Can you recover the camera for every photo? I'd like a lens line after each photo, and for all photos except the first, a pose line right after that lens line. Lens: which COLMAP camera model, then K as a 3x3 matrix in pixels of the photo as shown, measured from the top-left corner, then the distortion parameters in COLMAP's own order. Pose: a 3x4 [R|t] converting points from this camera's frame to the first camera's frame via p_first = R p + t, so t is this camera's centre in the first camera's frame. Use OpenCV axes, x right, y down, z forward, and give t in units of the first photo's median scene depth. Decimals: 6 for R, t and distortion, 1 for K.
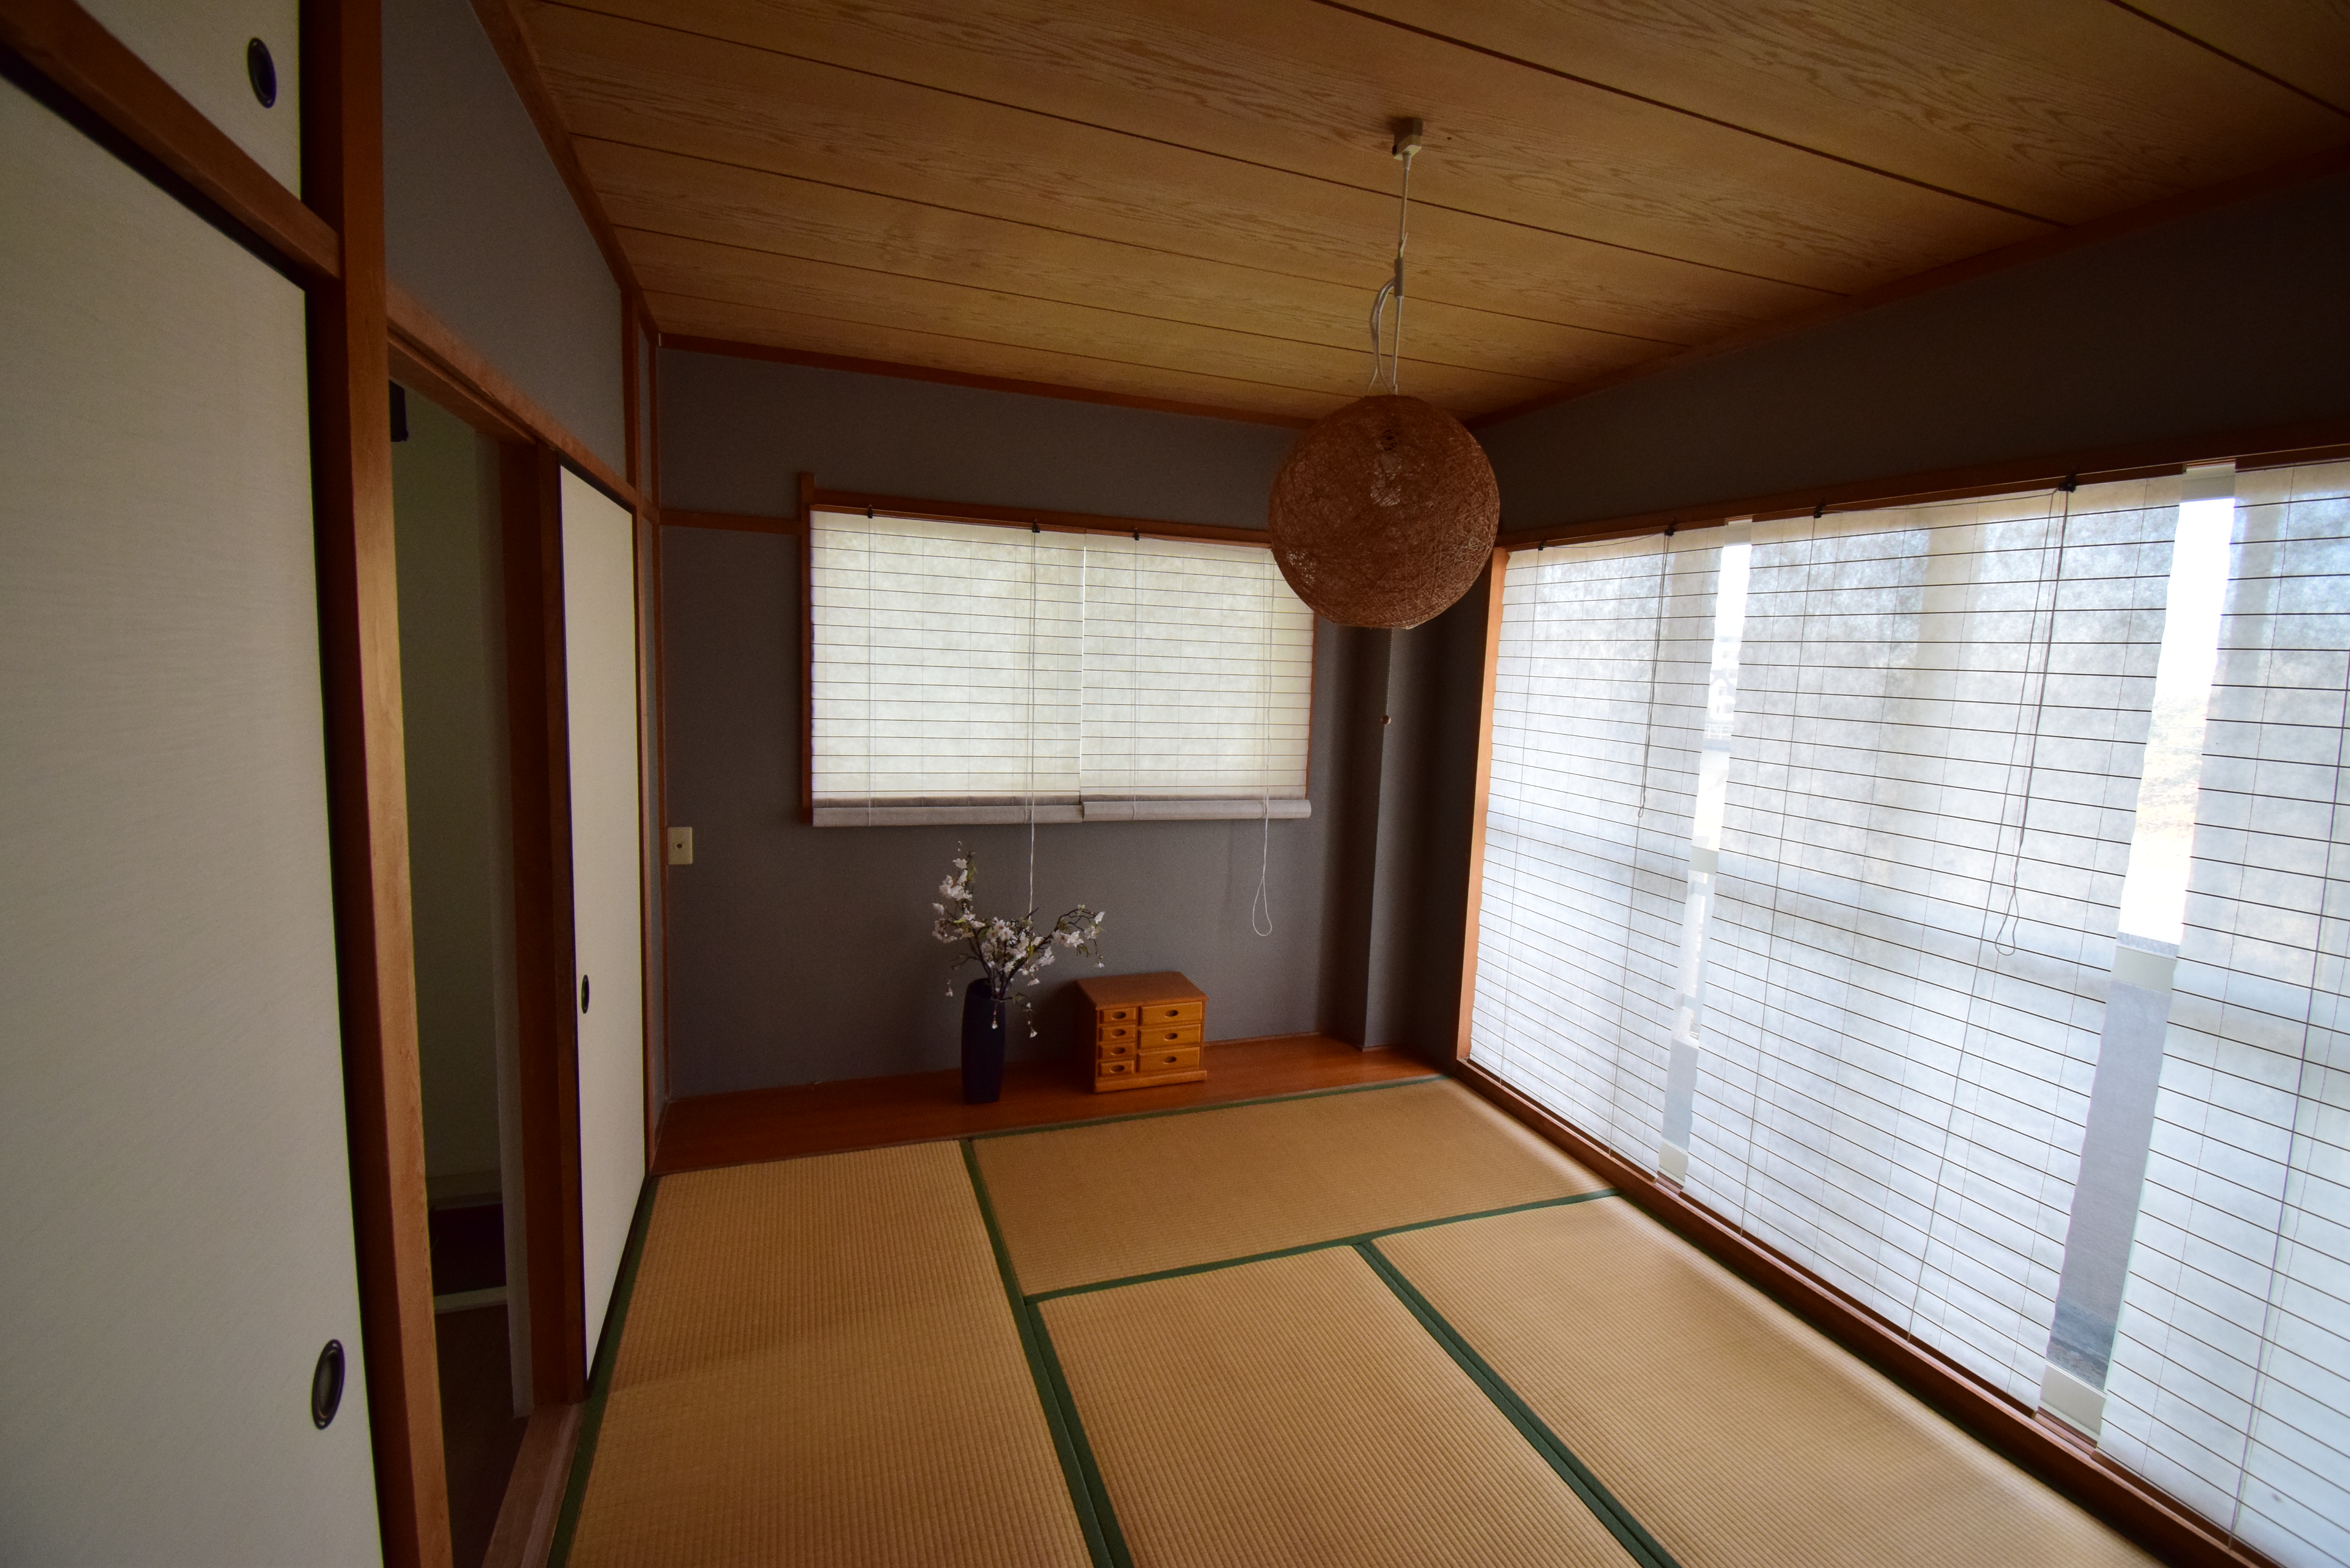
lens RADIAL K [[1045.6, 0, 1189.4], [0, 1045.6, 778.7], [0, 0, 1]] dist [0.014939, -0.021880]
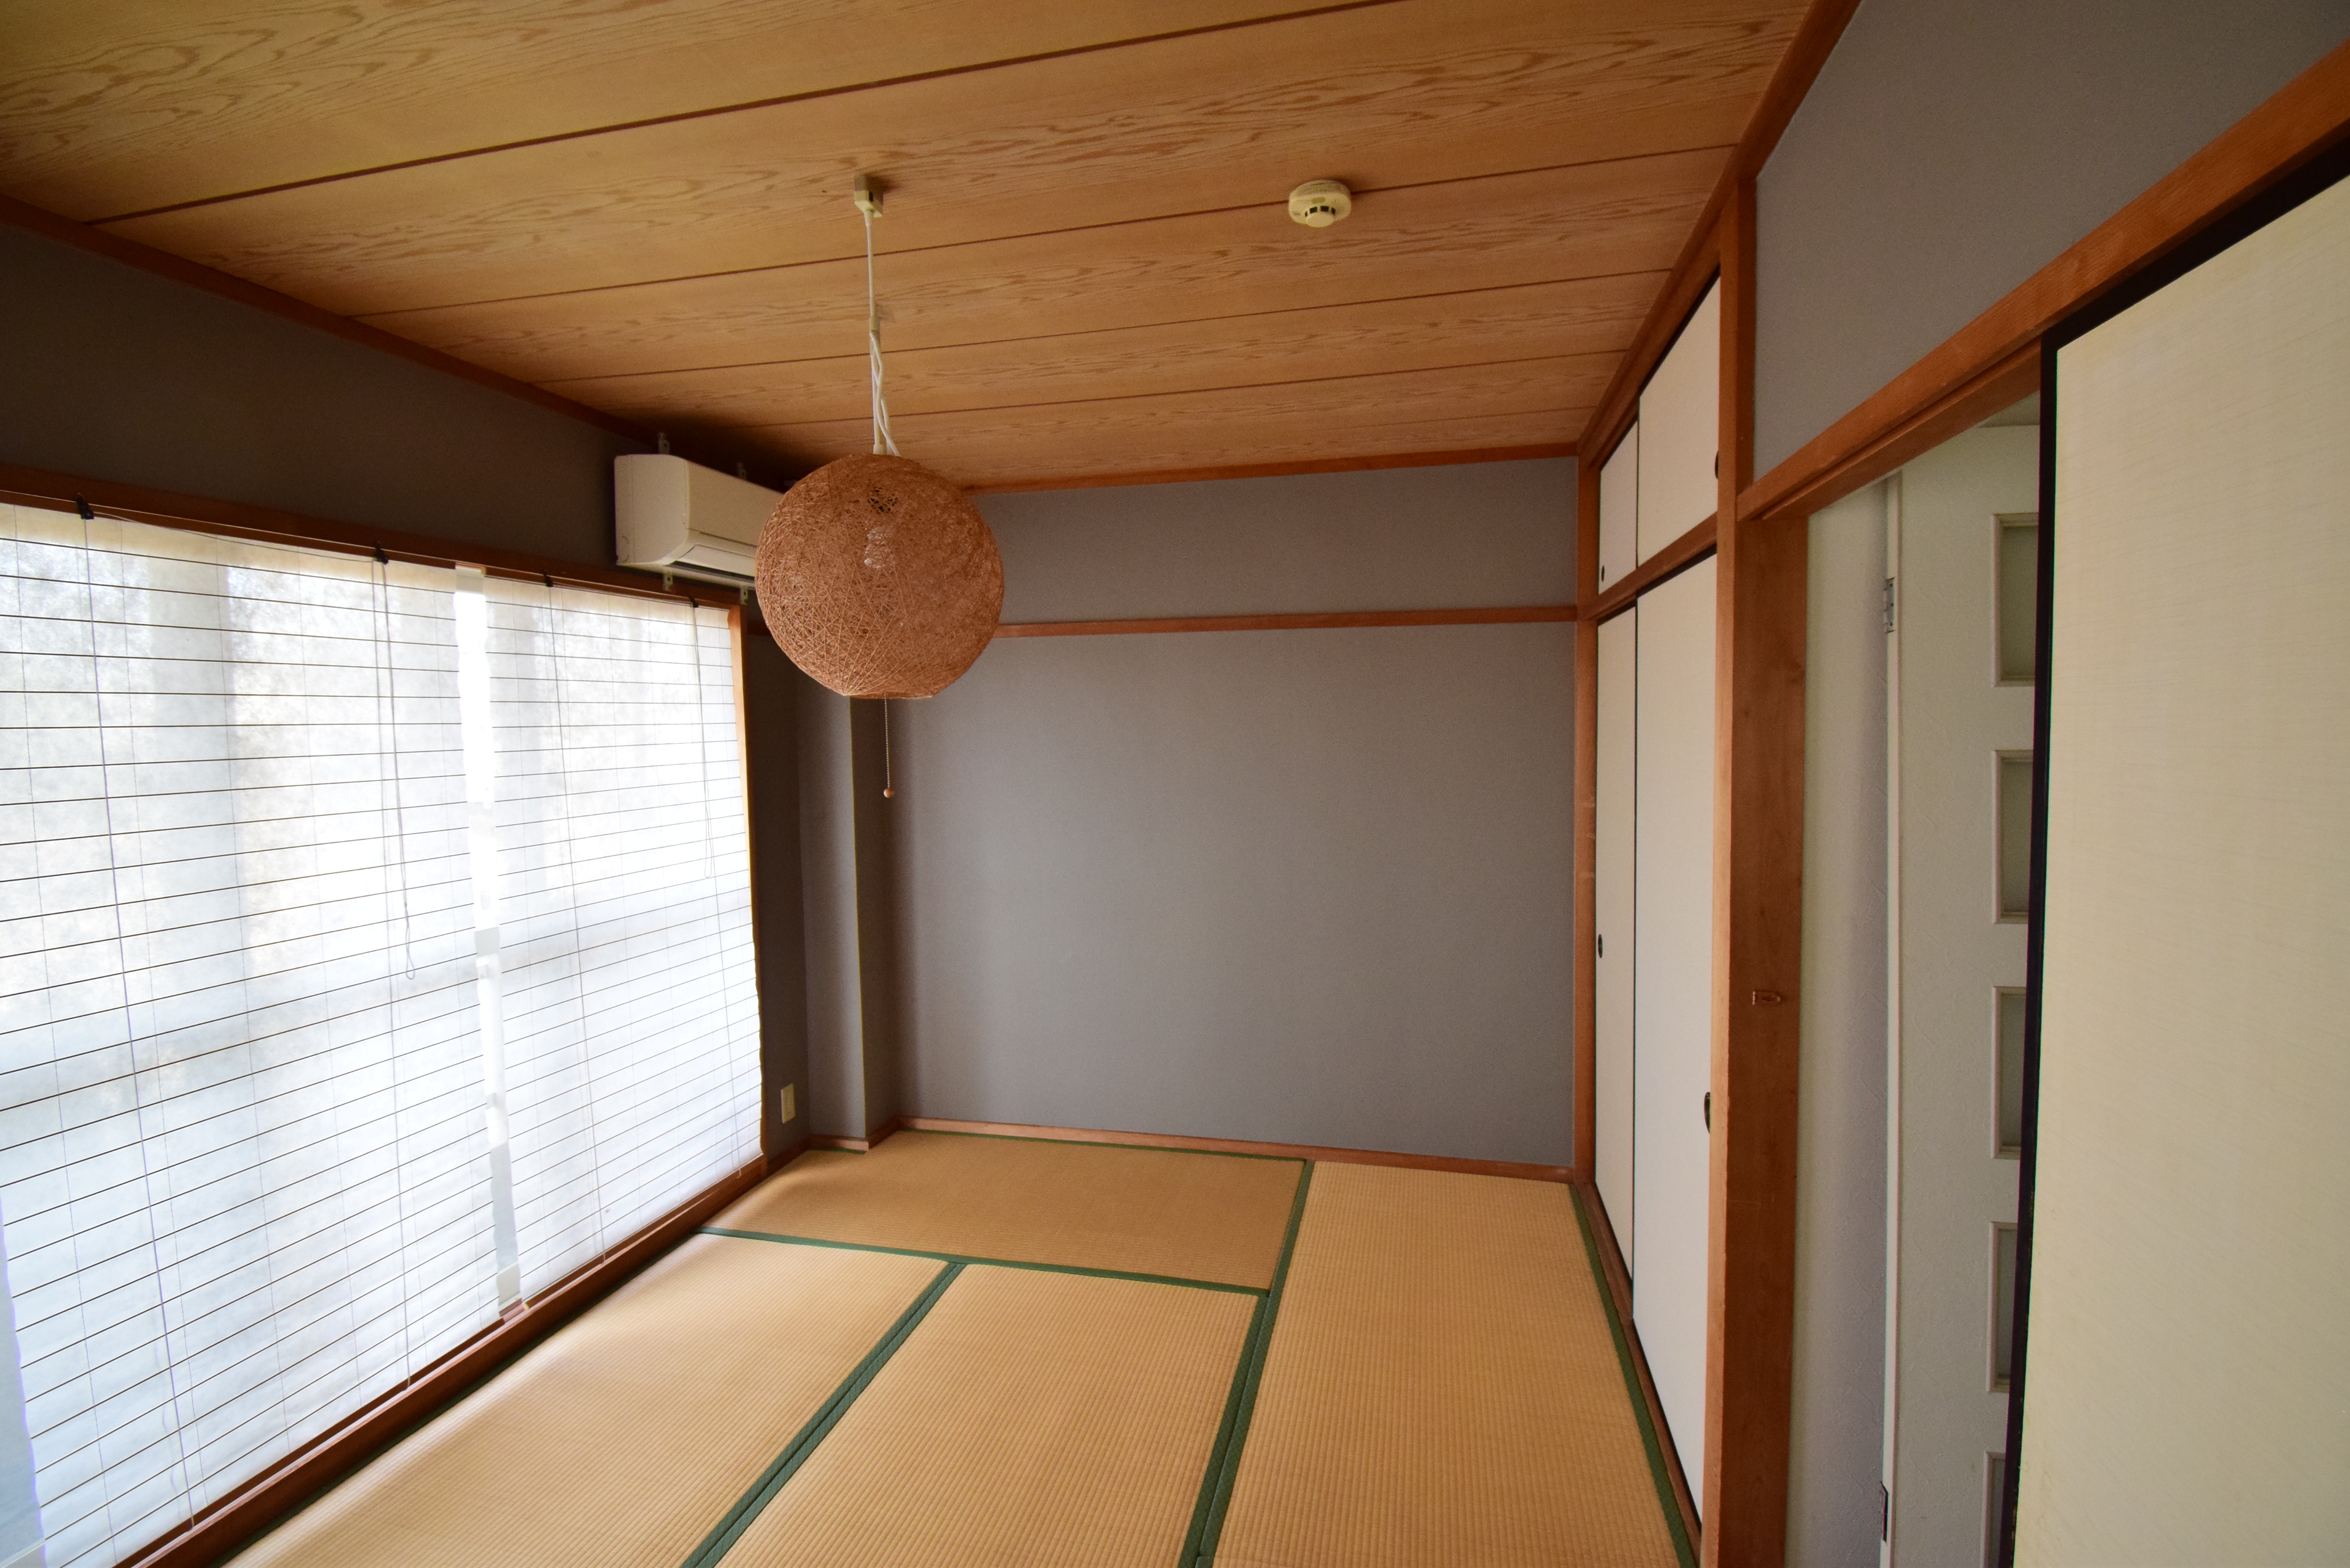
lens RADIAL K [[1045.6, 0, 1189.4], [0, 1045.6, 778.7], [0, 0, 1]] dist [0.014939, -0.021880]
pose [[-0.836487, -0.059863, 0.544708, -0.479889], [0.045655, 0.982946, 0.178137, -0.192832], [-0.546082, 0.173878, -0.819488, 1.384043]]
